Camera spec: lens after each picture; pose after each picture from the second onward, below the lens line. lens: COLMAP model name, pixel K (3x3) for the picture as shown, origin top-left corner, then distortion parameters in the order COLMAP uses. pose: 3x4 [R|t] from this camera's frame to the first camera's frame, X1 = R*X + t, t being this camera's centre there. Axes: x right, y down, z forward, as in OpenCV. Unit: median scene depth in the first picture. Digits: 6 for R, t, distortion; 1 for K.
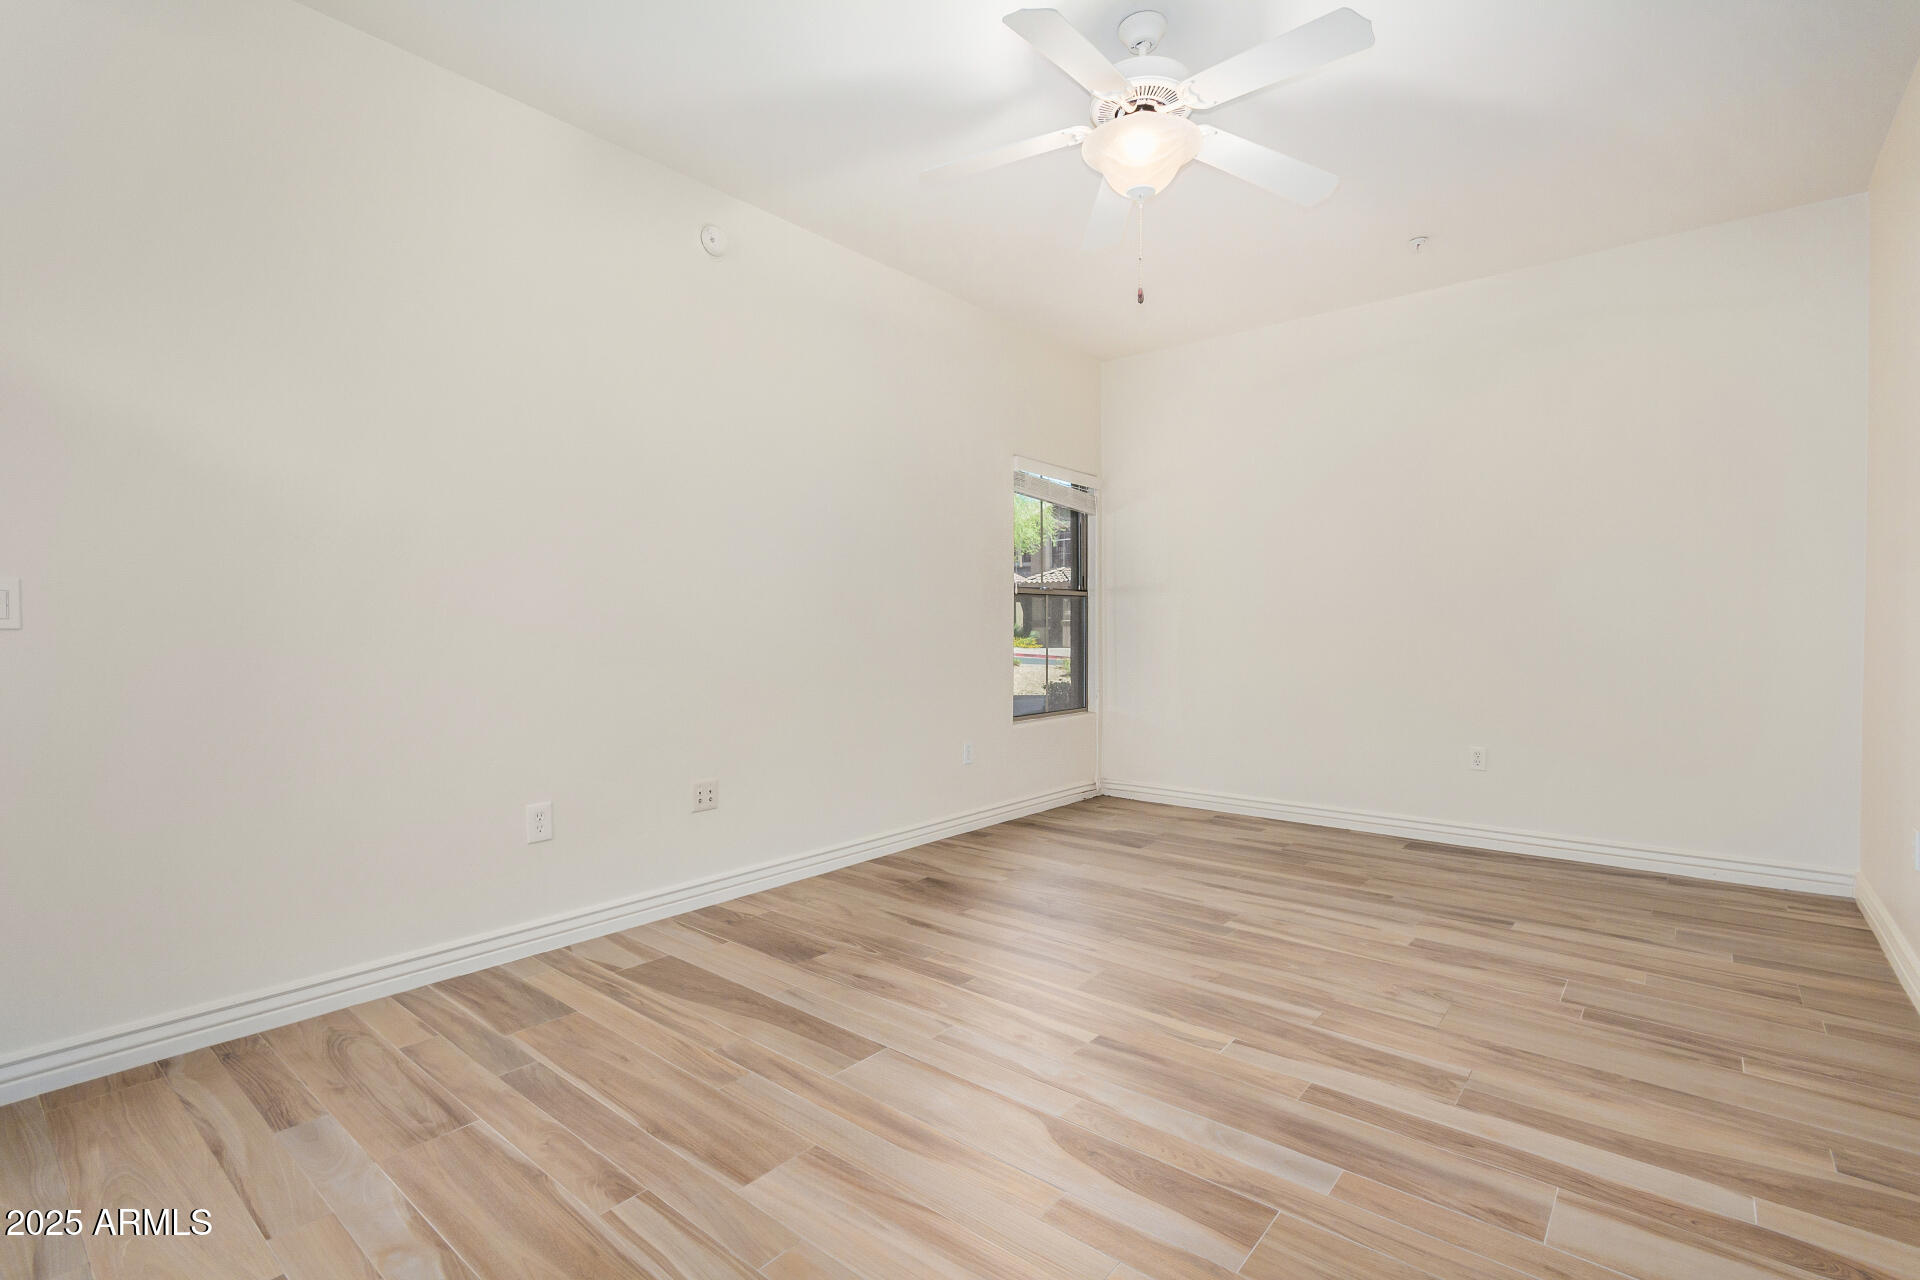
lens RADIAL K [[882.6, 0, 975.5], [0, 882.6, 632.1], [0, 0, 1]] dist [0.001396, 0.000170]
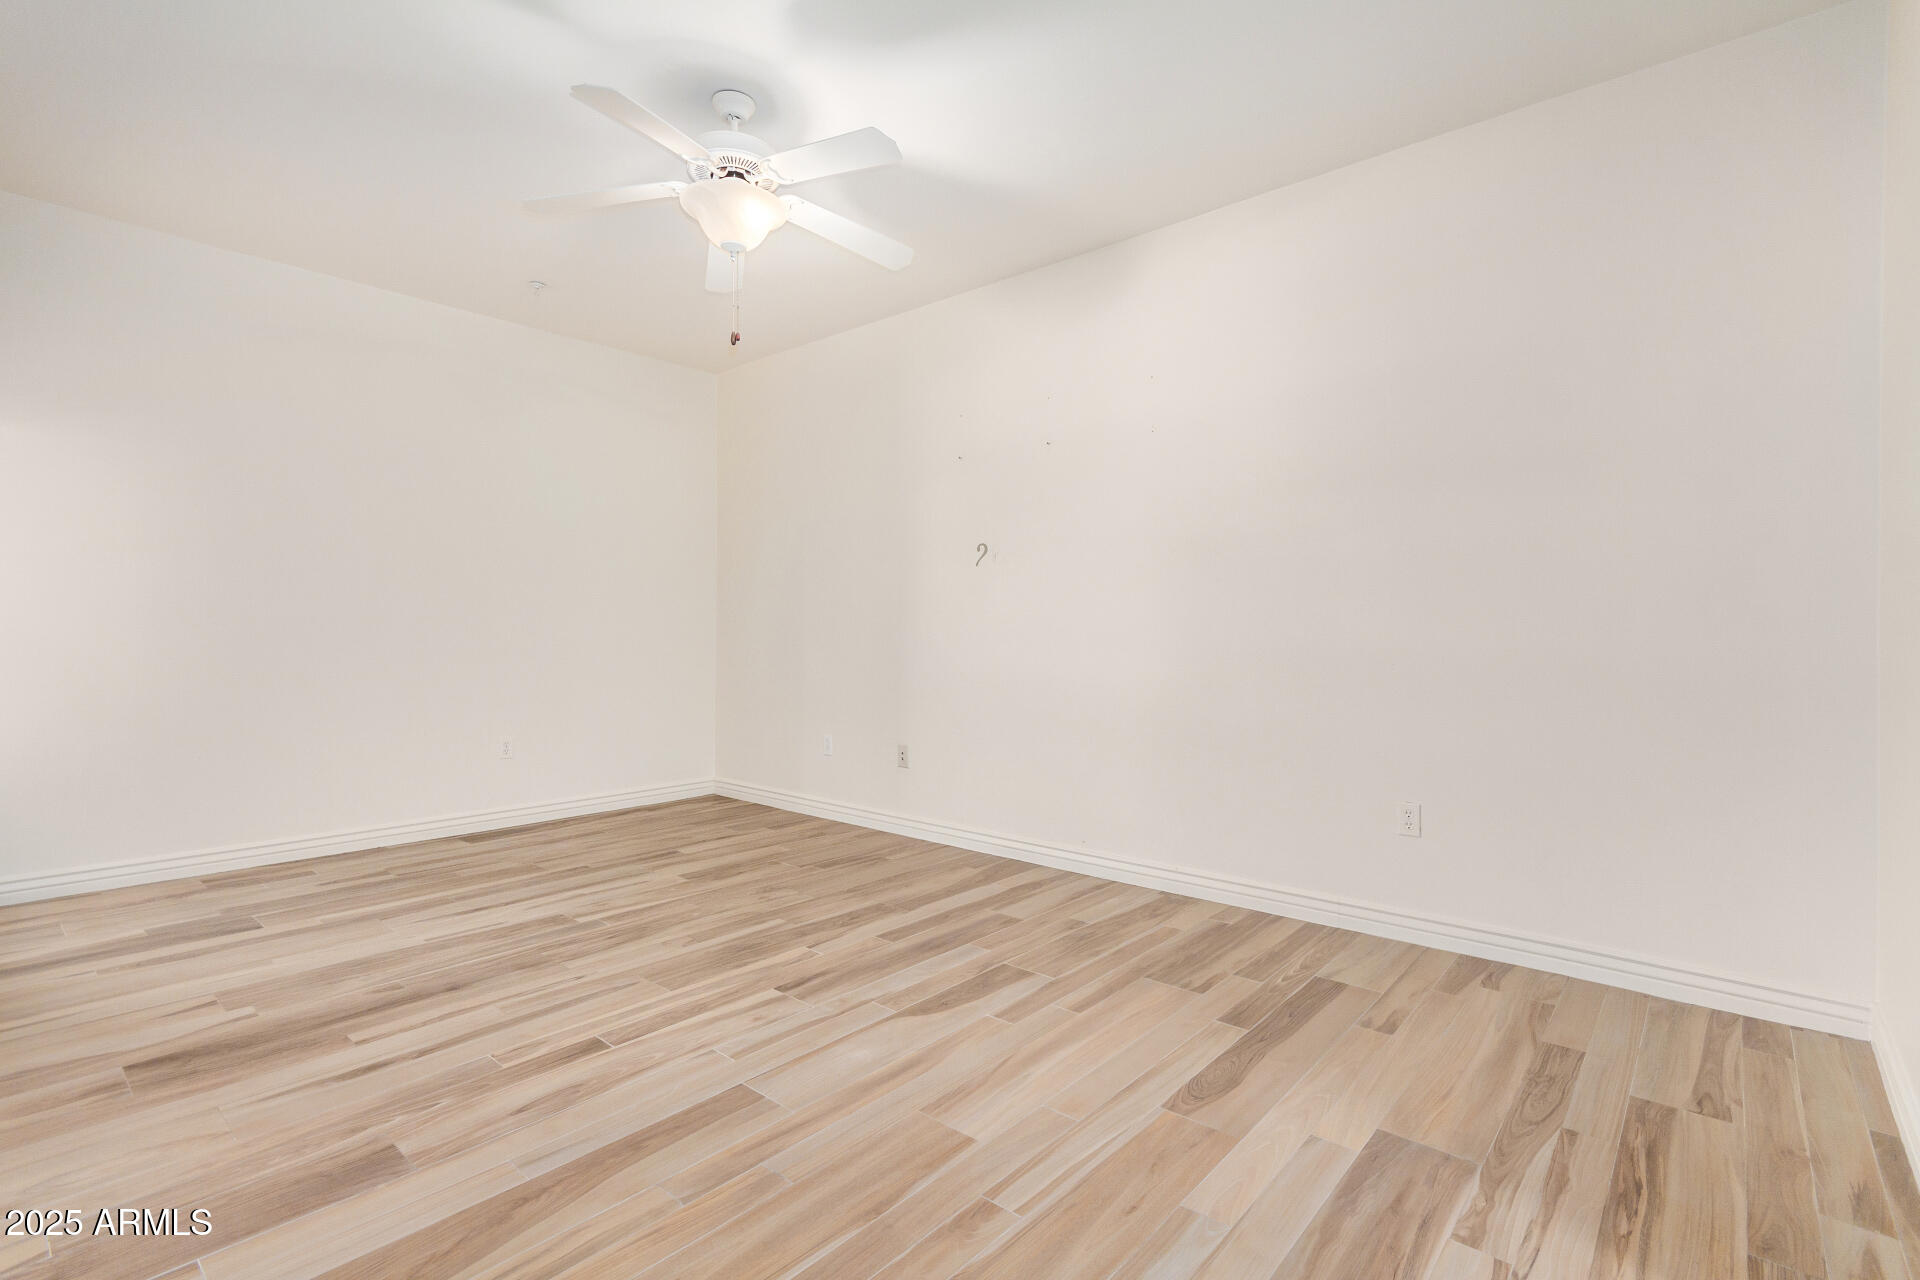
lens RADIAL K [[882.6, 0, 964.9], [0, 882.6, 635.6], [0, 0, 1]] dist [0.001396, 0.000170]
pose [[0.022758, -0.001909, 0.999739, -0.930656], [-0.001100, 0.999998, 0.001935, -0.003530], [-0.999740, -0.001143, 0.022755, 0.676686]]
